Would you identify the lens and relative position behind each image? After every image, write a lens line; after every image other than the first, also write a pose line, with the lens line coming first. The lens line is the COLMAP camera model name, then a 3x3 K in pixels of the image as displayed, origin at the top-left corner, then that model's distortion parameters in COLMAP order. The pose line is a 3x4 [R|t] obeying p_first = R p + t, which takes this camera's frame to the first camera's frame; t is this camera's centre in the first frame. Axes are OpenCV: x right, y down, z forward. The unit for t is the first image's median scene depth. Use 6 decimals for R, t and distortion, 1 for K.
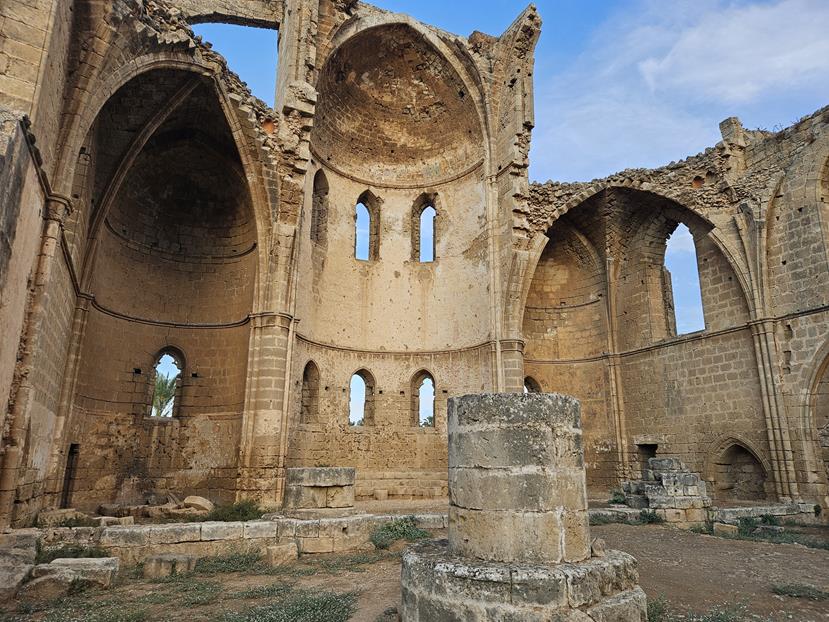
lens RADIAL K [[557.3, 0, 418.1], [0, 557.3, 315.0], [0, 0, 1]] dist [0.071643, -0.002245]
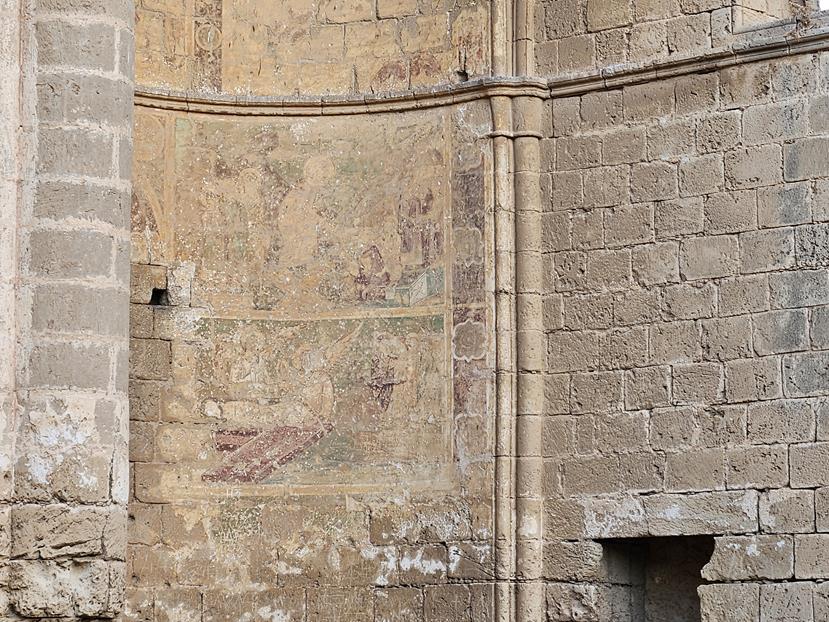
lens RADIAL K [[2317.6, 0, 414.5], [0, 2317.6, 311.0], [0, 0, 1]] dist [-0.917346, 14.659007]
pose [[0.871359, 0.062625, 0.486634, -0.060607], [-0.116068, 0.989980, 0.080428, 0.089828], [-0.476720, -0.126565, 0.869896, 0.330048]]
